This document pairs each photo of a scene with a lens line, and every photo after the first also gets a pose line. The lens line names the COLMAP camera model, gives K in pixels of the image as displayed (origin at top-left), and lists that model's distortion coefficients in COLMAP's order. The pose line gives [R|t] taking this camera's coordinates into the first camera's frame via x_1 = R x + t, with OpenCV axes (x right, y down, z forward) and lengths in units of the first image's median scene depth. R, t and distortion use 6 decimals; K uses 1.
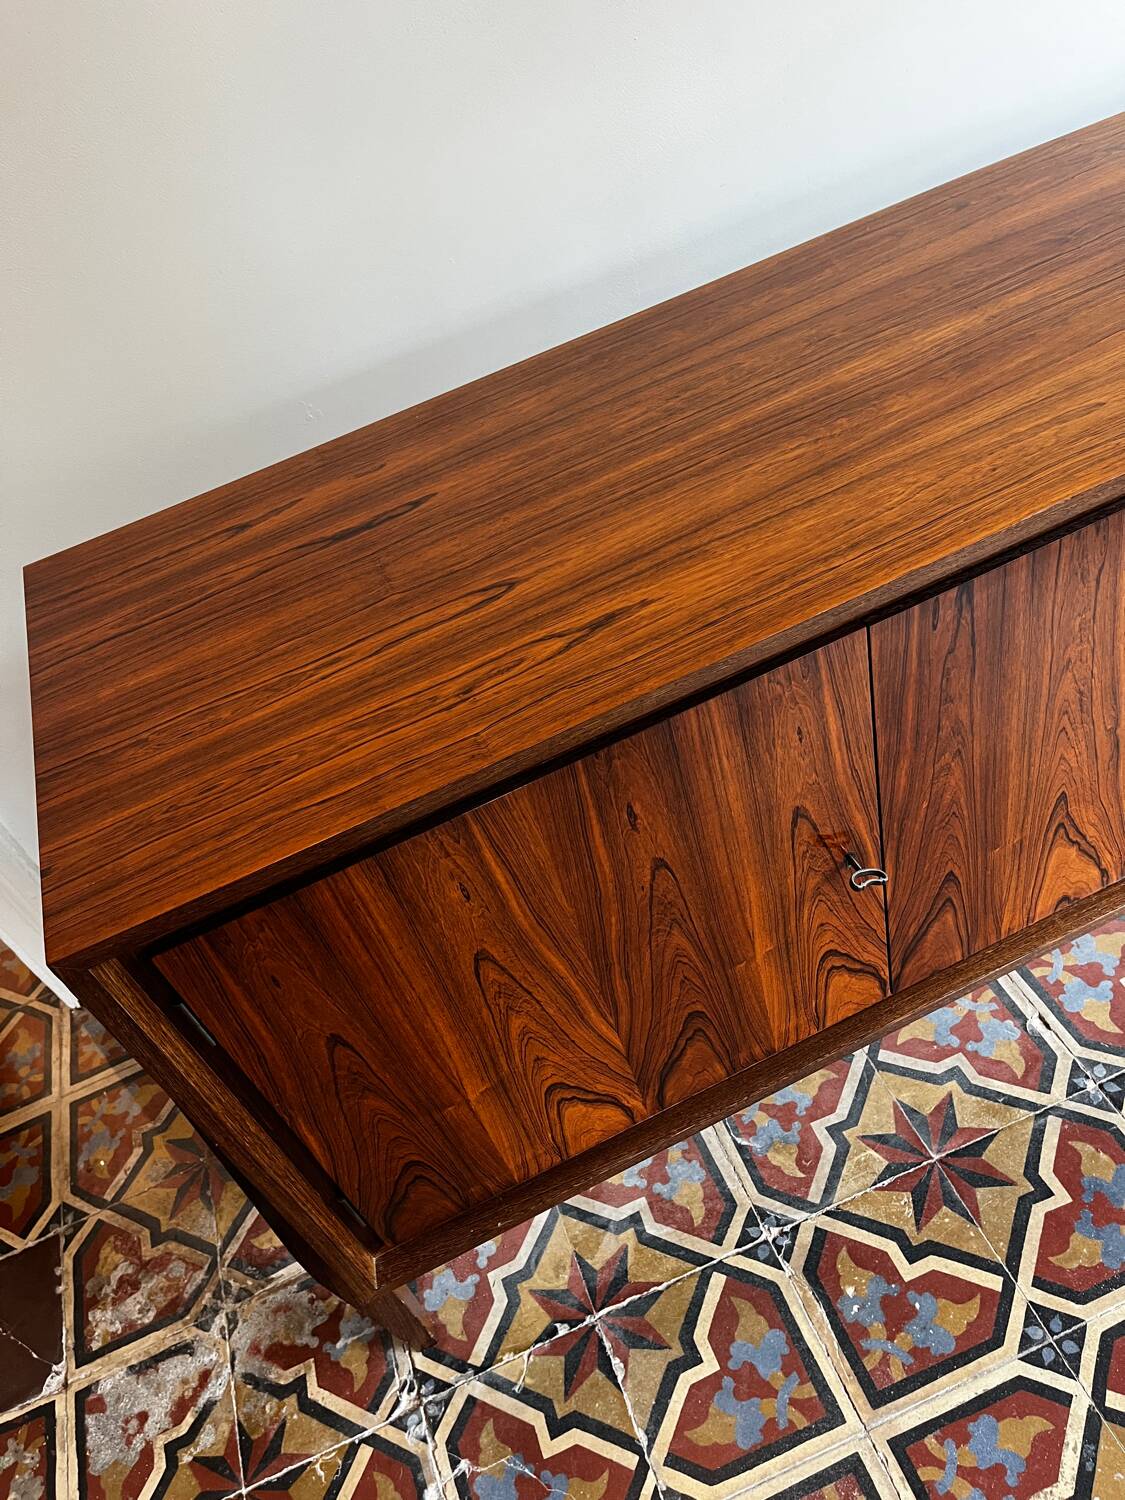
lens RADIAL K [[1135.4, 0, 561.0], [0, 1135.4, 762.8], [0, 0, 1]] dist [0.057368, -0.081589]
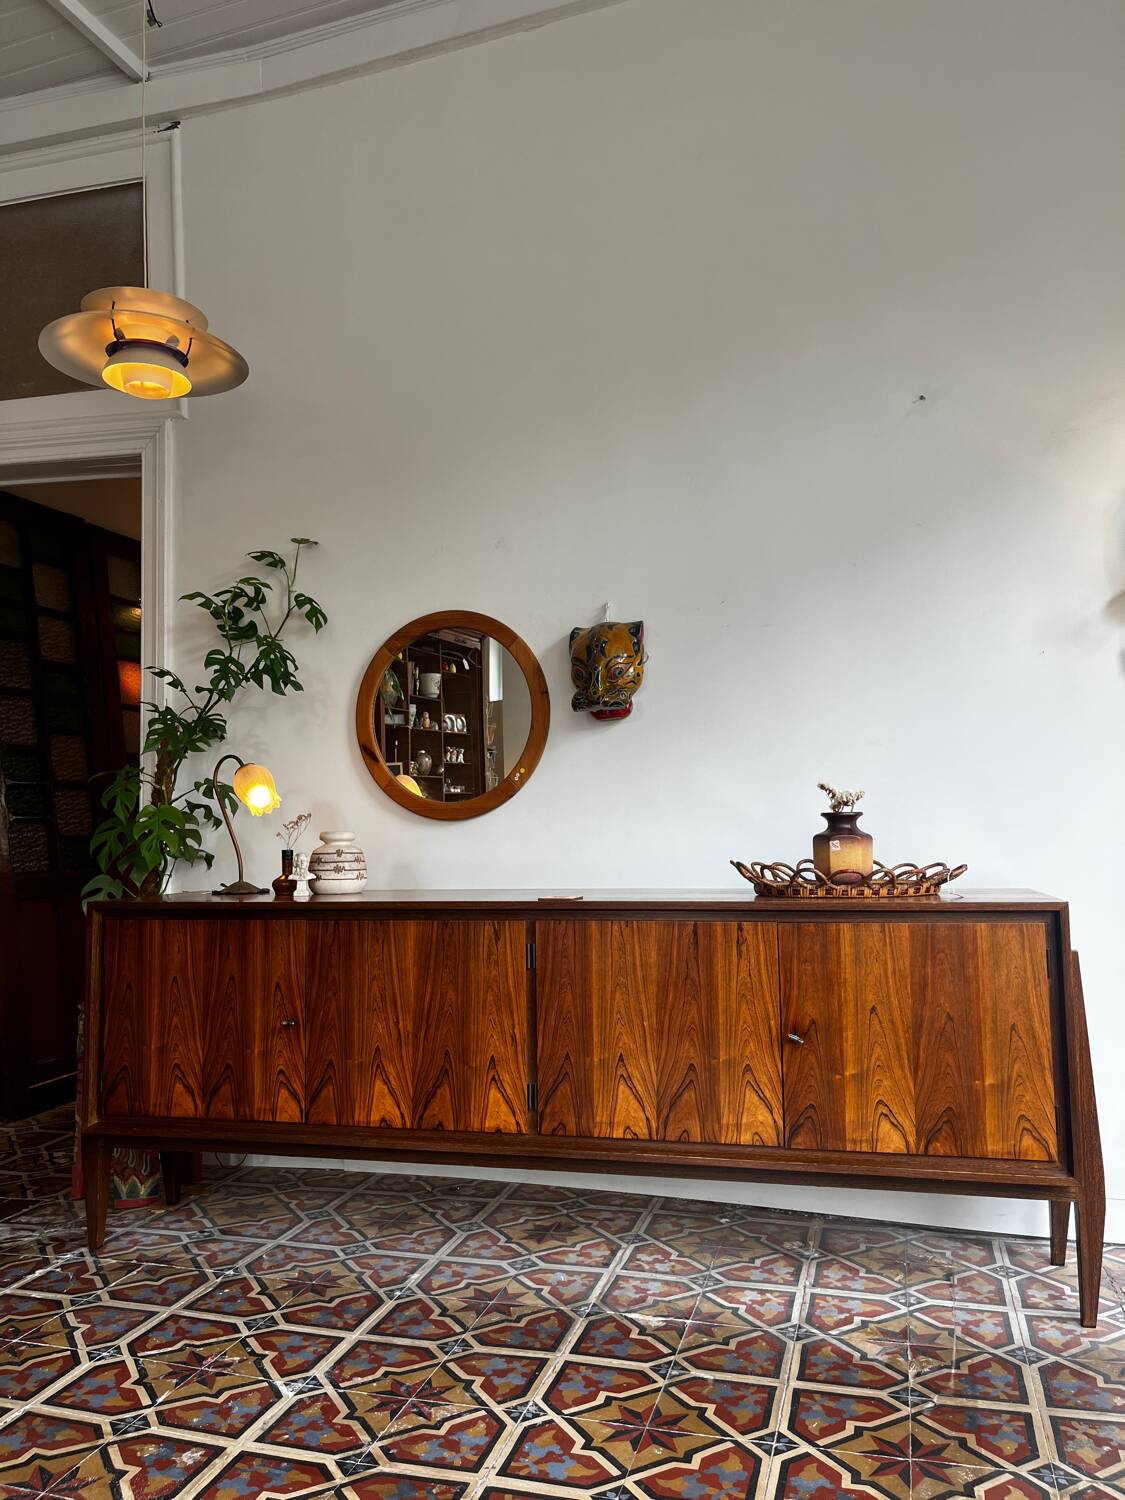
lens RADIAL K [[1135.4, 0, 563.0], [0, 1135.4, 747.3], [0, 0, 1]] dist [0.057368, -0.081589]
pose [[0.794016, 0.179013, -0.580941, 1.773074], [-0.534377, 0.661118, -0.526654, 0.590172], [0.289793, 0.728614, 0.620598, -0.805837]]
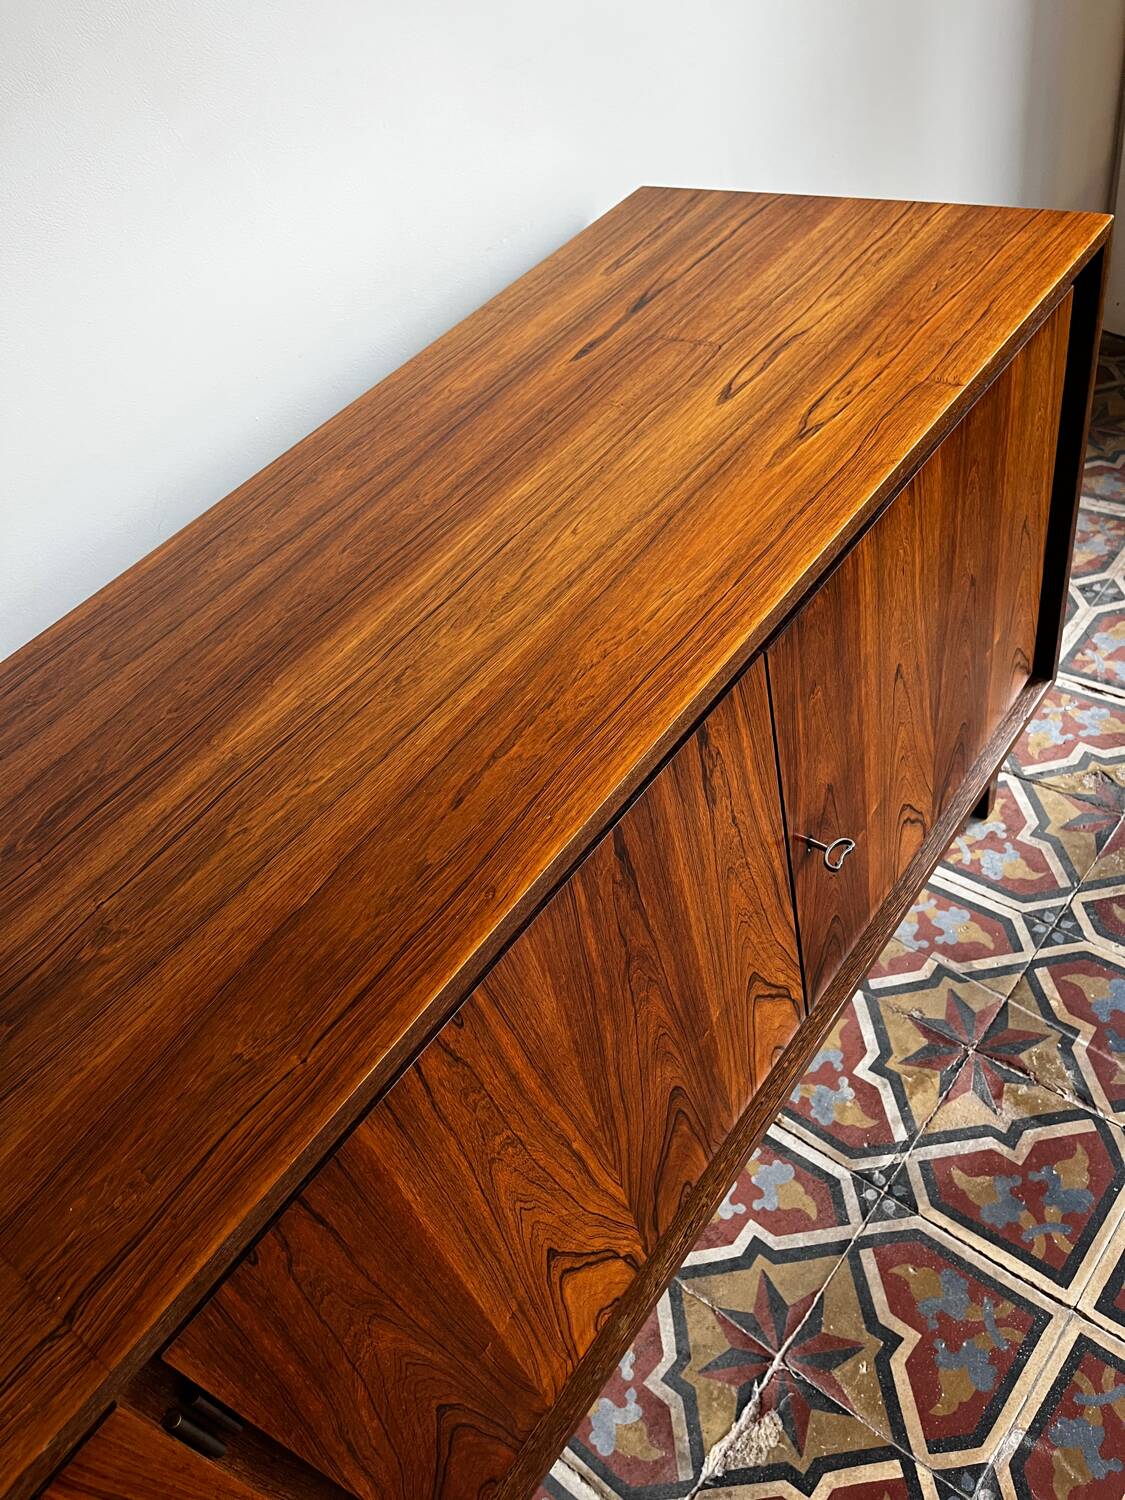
lens RADIAL K [[1135.4, 0, 561.7], [0, 1135.4, 756.8], [0, 0, 1]] dist [0.057368, -0.081589]
pose [[0.872020, -0.311035, 0.377940, 0.623254], [0.351796, 0.935129, -0.042111, -0.405811], [-0.340325, 0.169679, 0.924872, 0.215812]]
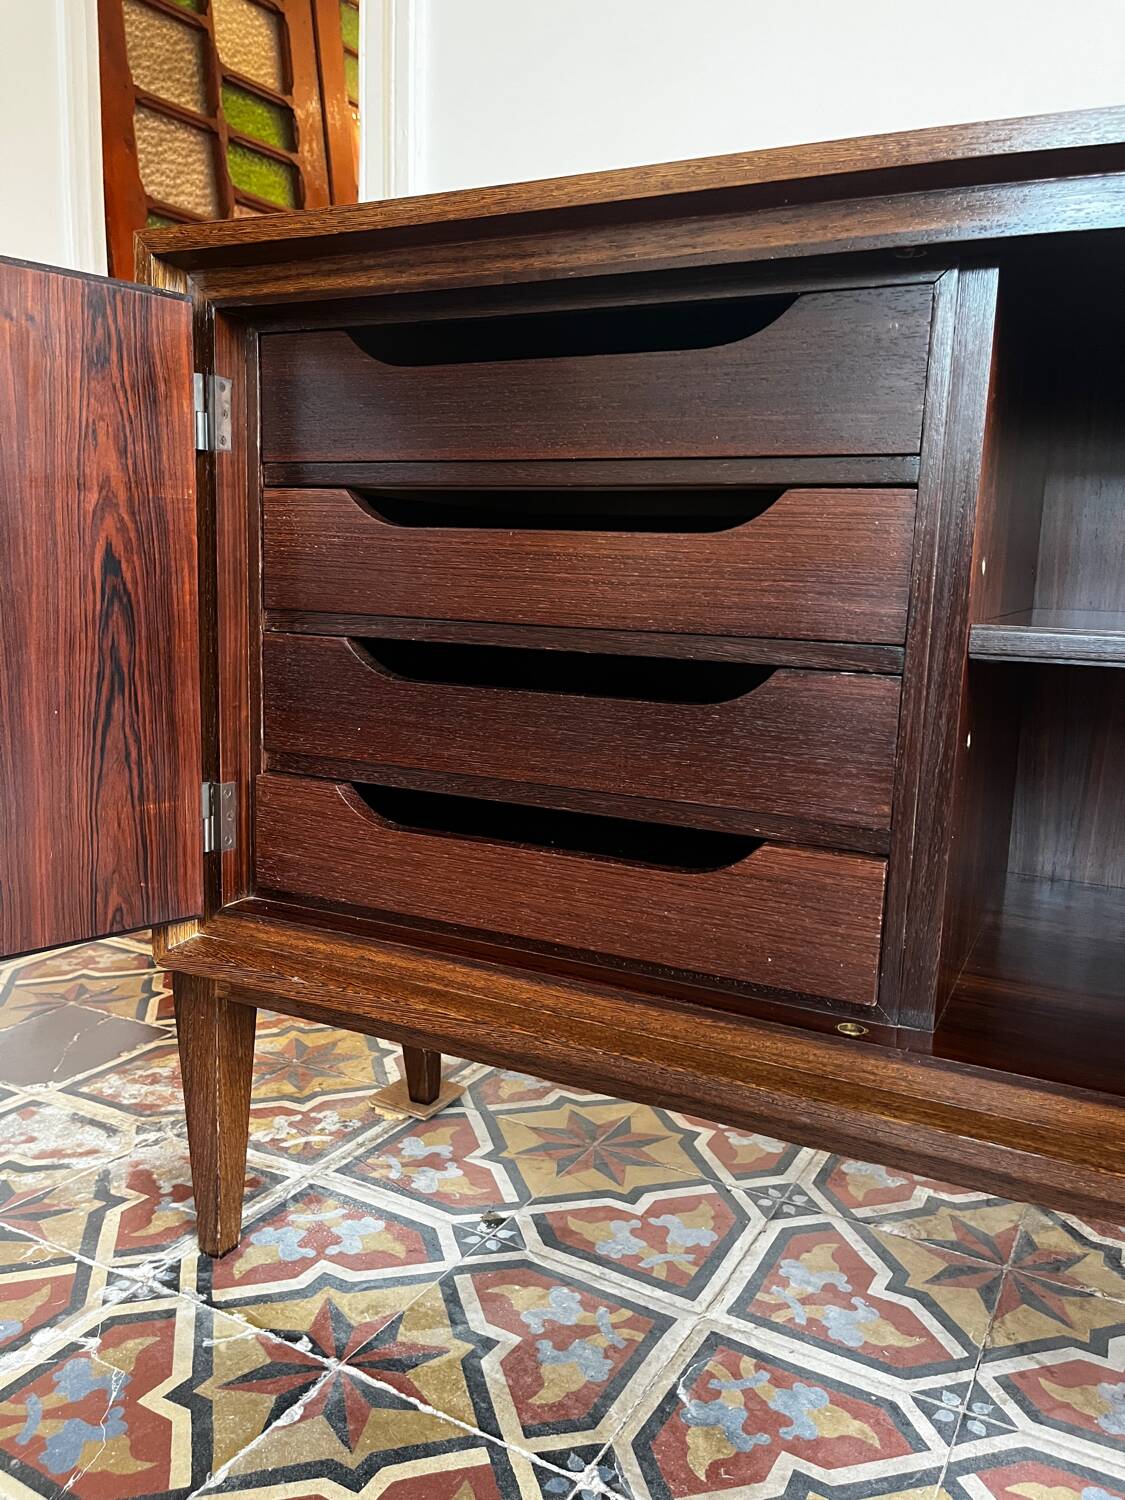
lens RADIAL K [[1143.0, 0, 563.0], [0, 1143.0, 757.3], [0, 0, 1]] dist [0.055348, -0.079644]
pose [[0.634046, 0.372113, -0.677877, 0.476041], [-0.659766, 0.717555, -0.223212, 0.304056], [0.403354, 0.588767, 0.700470, 0.373120]]
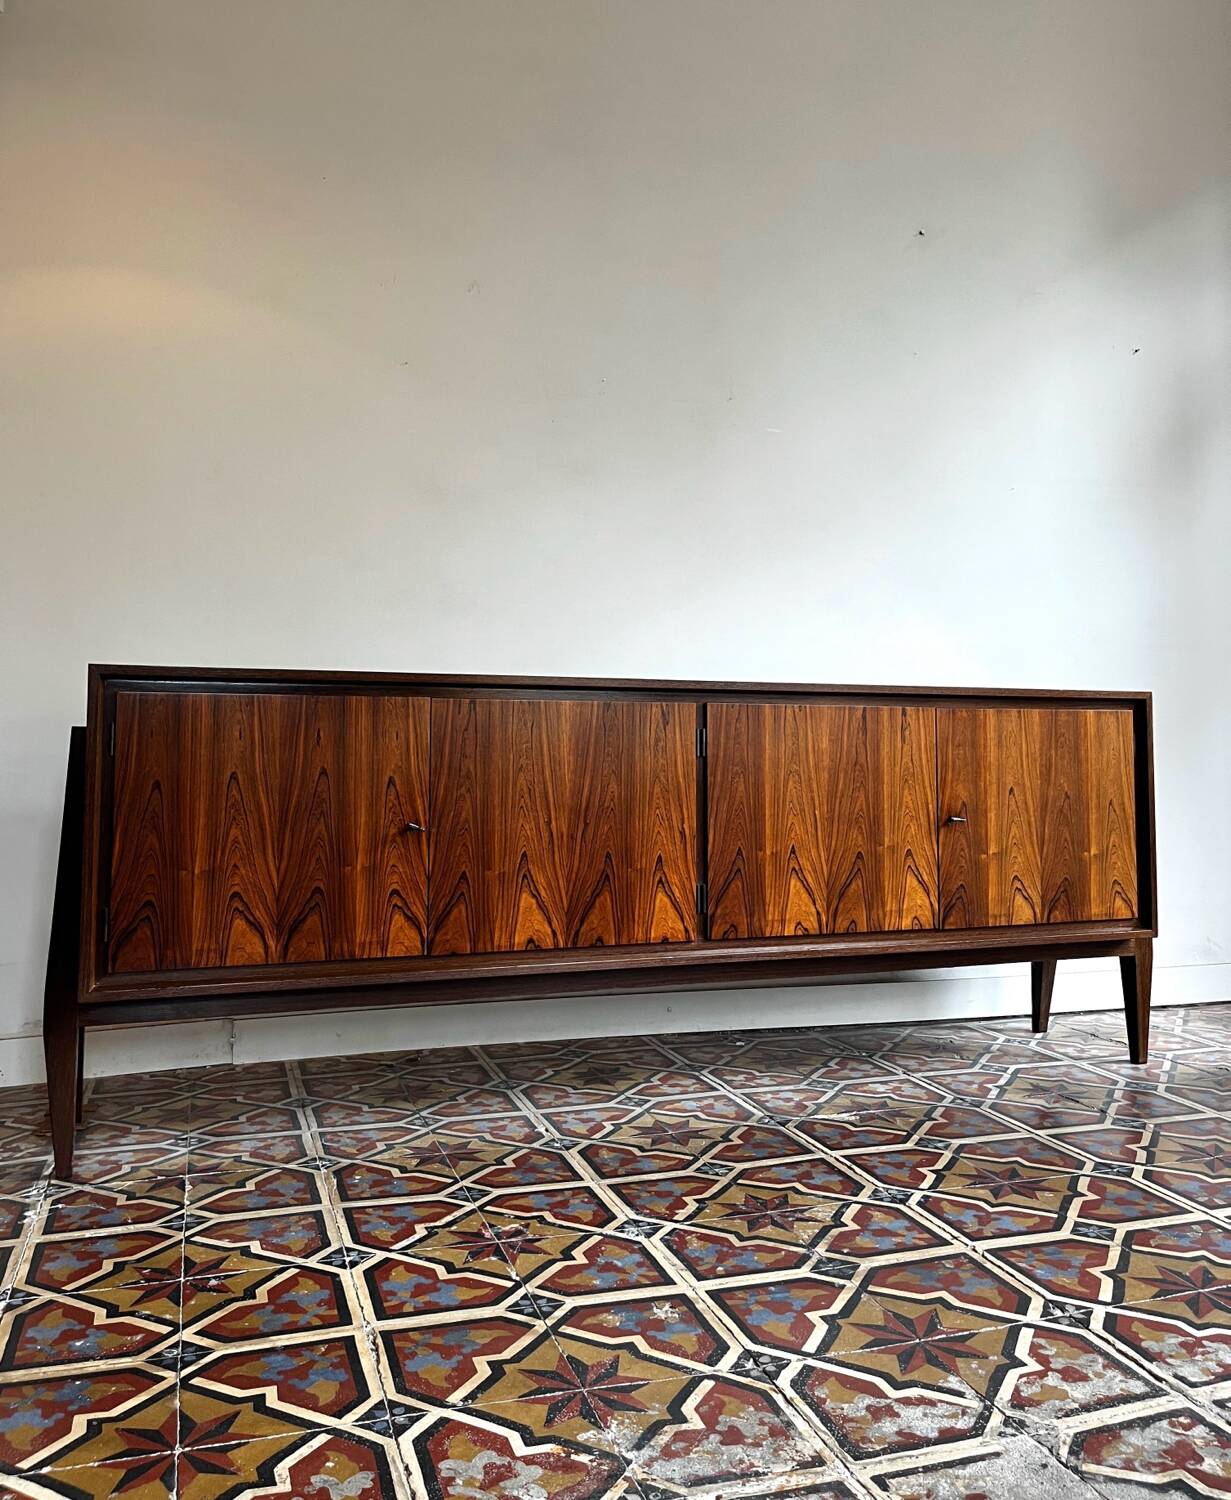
lens RADIAL K [[1245.0, 0, 610.2], [0, 1245.0, 684.9], [0, 0, 1]] dist [0.050194, -0.060968]
pose [[0.971632, 0.233235, -0.039145, 0.502454], [-0.185280, 0.647844, -0.738898, 1.233215], [-0.146977, 0.725190, 0.672679, -0.655909]]
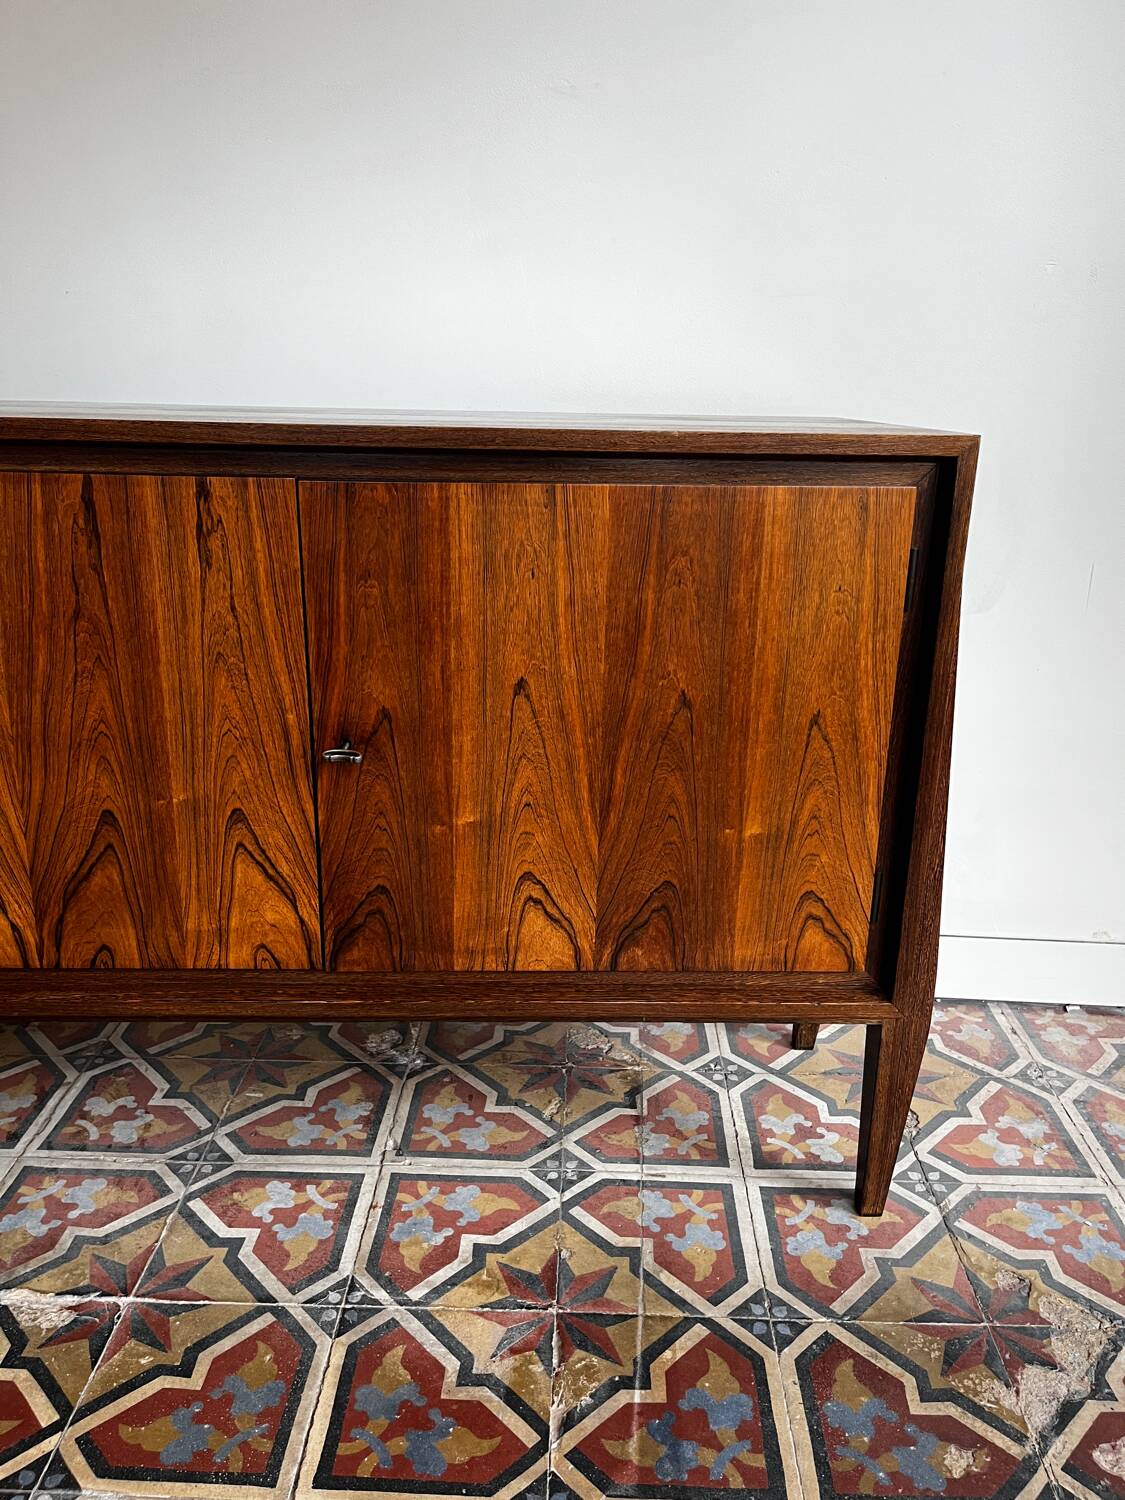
lens RADIAL K [[1135.4, 0, 570.2], [0, 1135.4, 761.4], [0, 0, 1]] dist [0.057368, -0.081589]
pose [[0.904984, 0.345265, -0.248586, 1.407511], [-0.417050, 0.835438, -0.357929, -0.082788], [0.084098, 0.427593, 0.900051, 0.140793]]
